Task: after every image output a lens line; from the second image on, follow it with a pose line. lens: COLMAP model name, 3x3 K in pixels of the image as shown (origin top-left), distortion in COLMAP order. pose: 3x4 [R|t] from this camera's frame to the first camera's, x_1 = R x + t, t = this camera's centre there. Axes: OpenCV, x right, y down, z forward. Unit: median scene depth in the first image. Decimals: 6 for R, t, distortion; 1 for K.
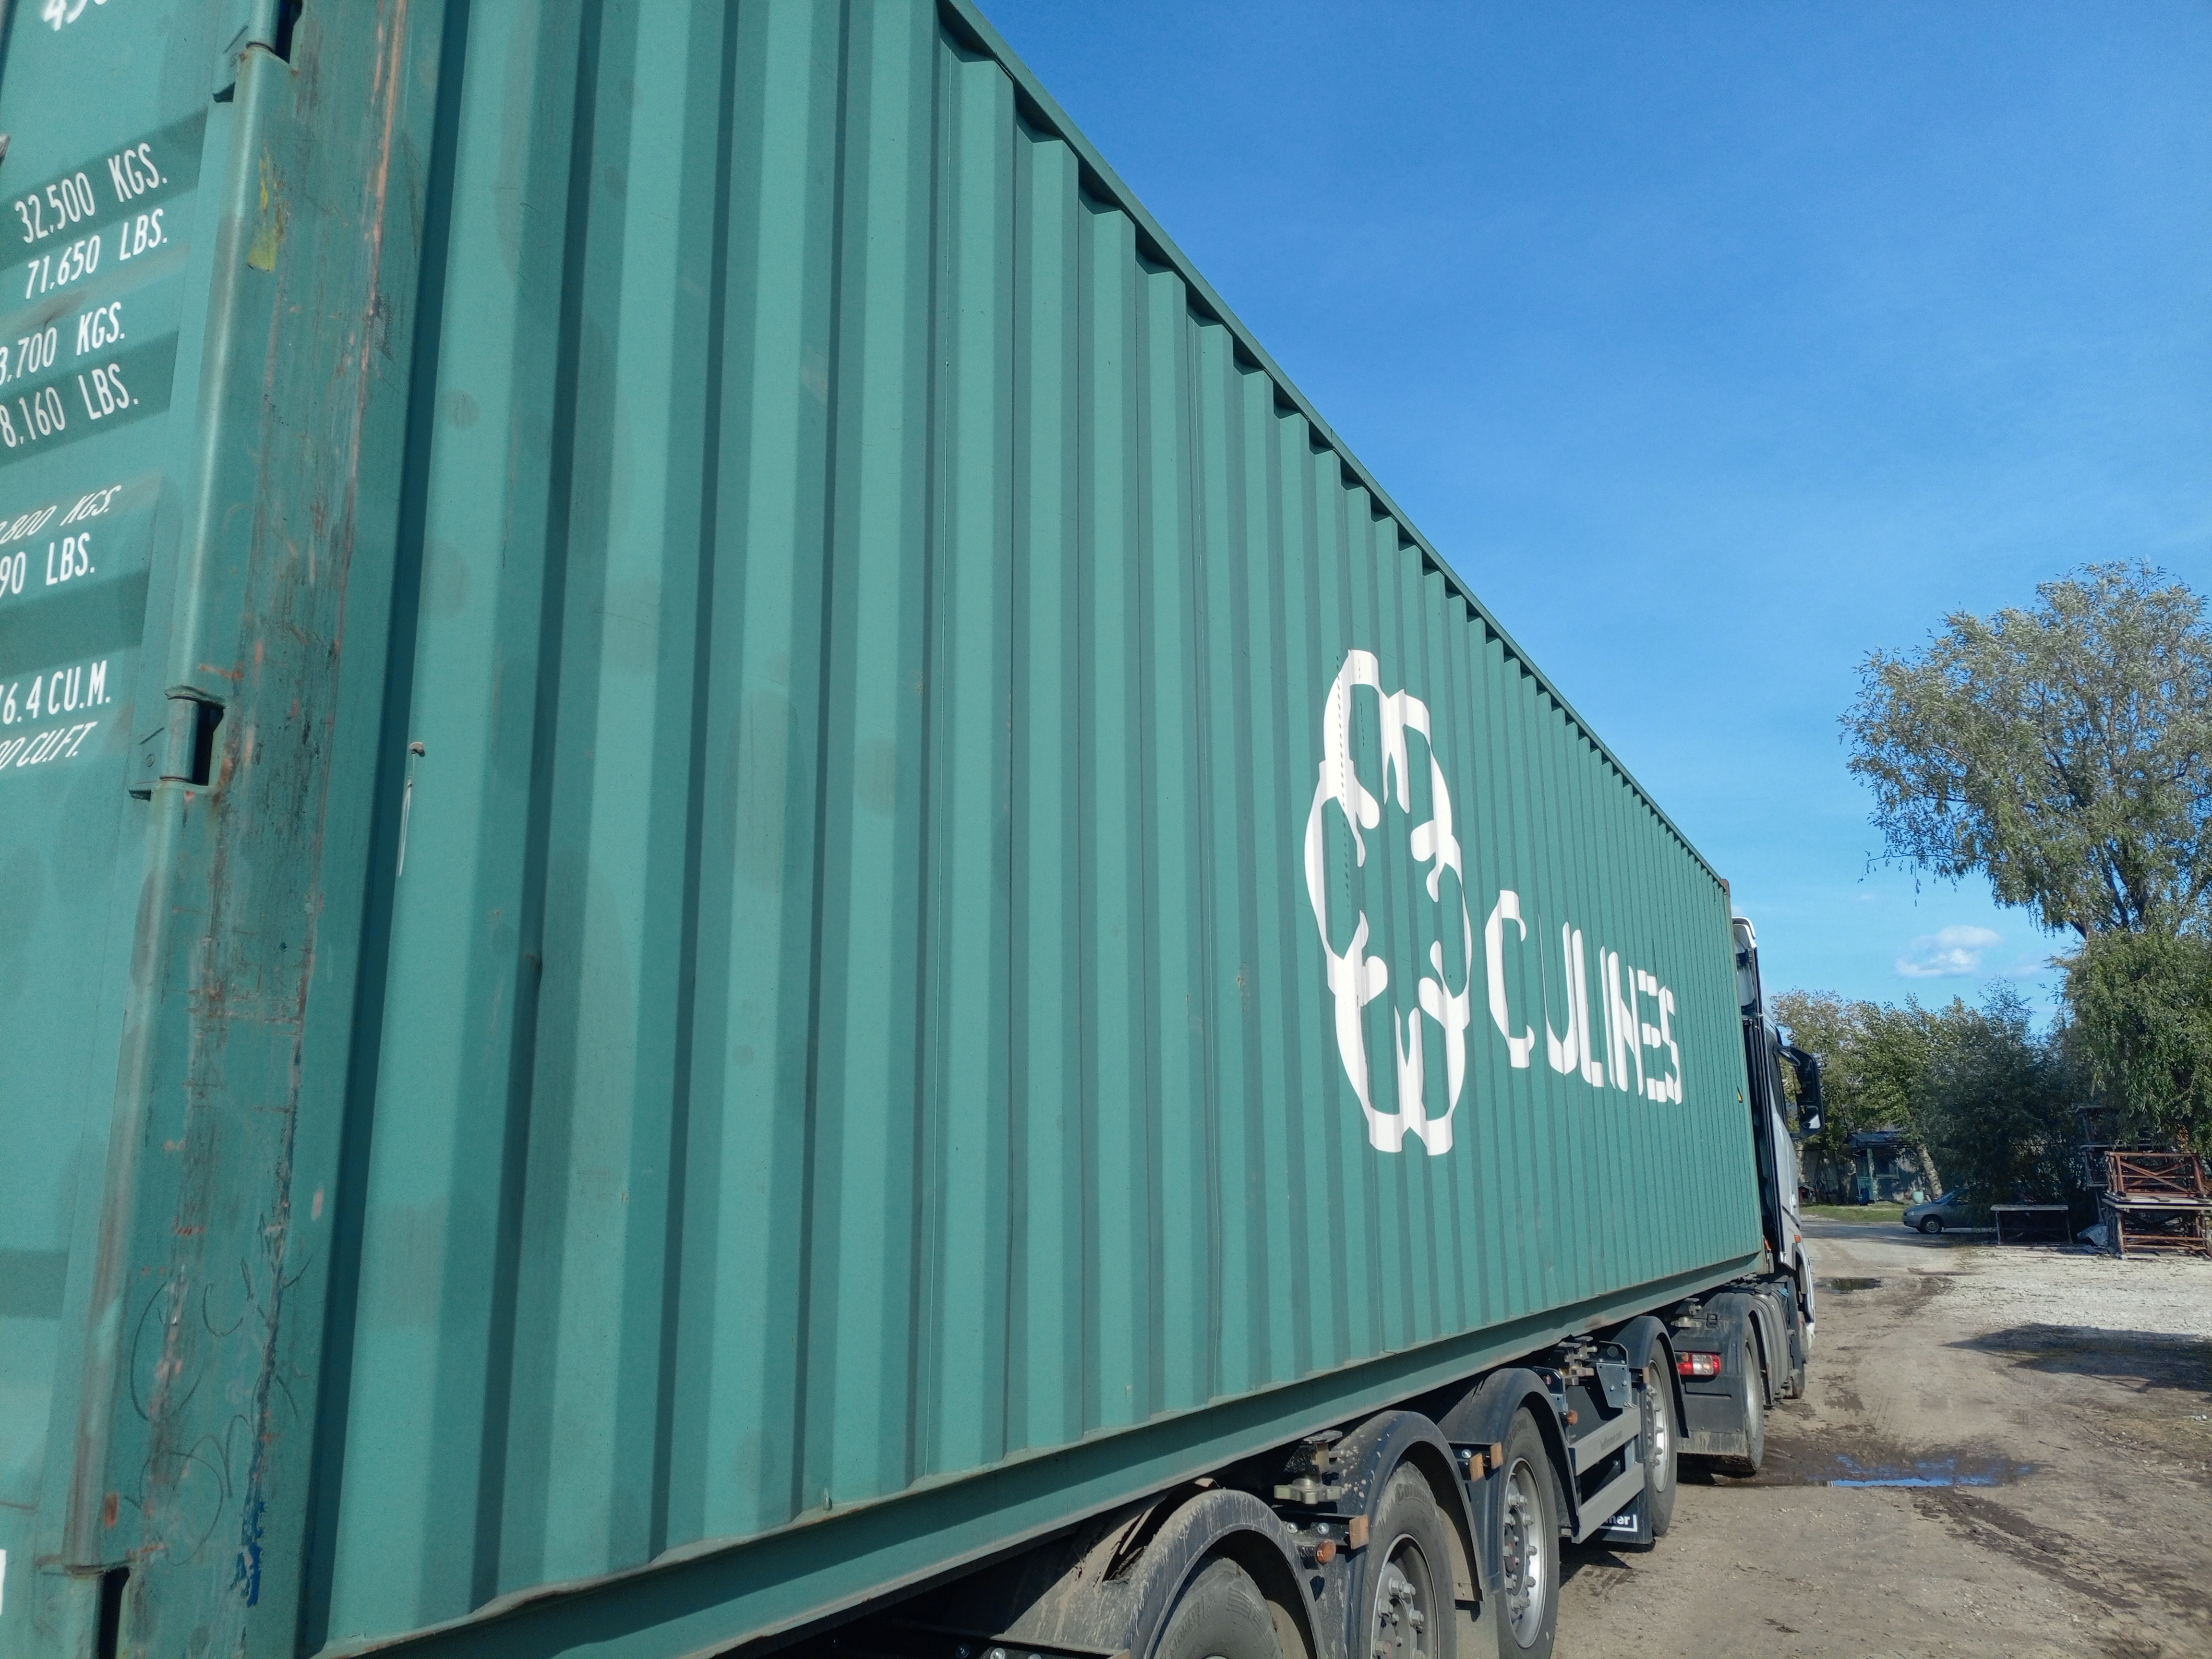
lens RADIAL K [[1595.6, 0, 1106.0], [0, 1595.6, 829.5], [0, 0, 1]] dist [0.080395, -0.071643]
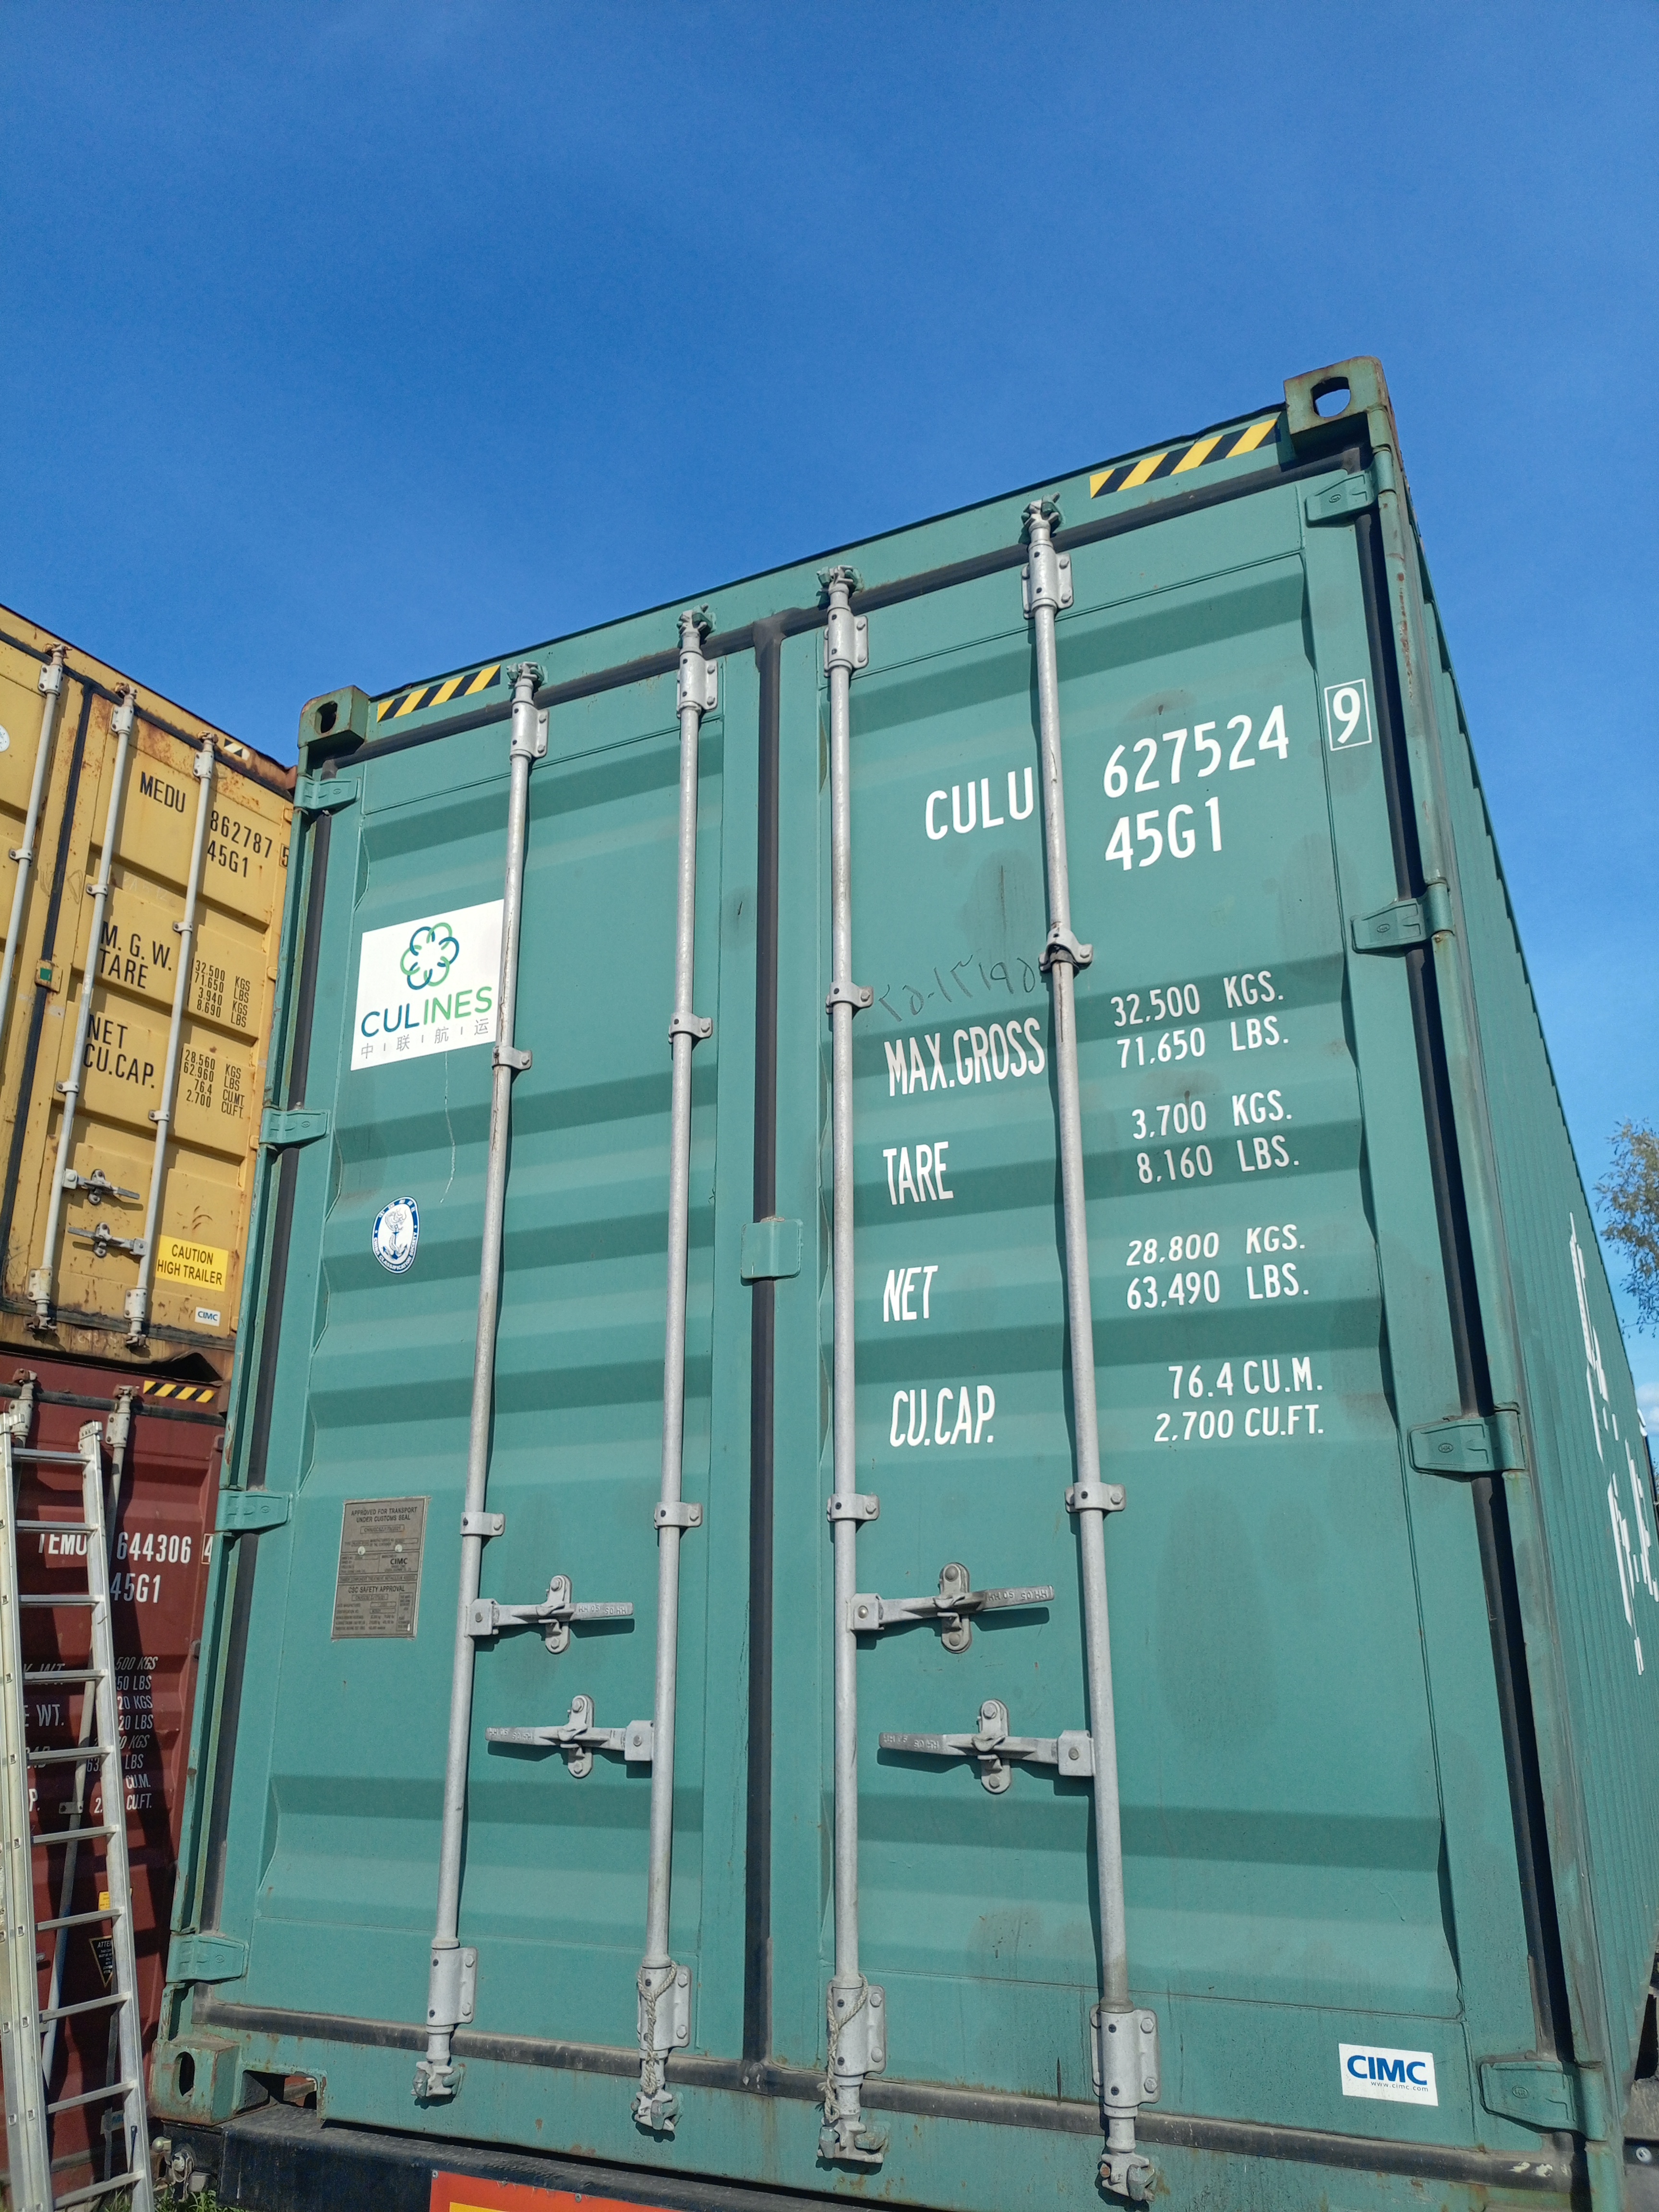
lens RADIAL K [[1629.6, 0, 829.5], [0, 1629.6, 1106.0], [0, 0, 1]] dist [0.002503, -0.002958]
pose [[0.999900, 0.006779, 0.012382, -0.990197], [-0.005402, 0.994131, -0.108047, -0.156114], [-0.013042, 0.107970, 0.994069, -0.368668]]
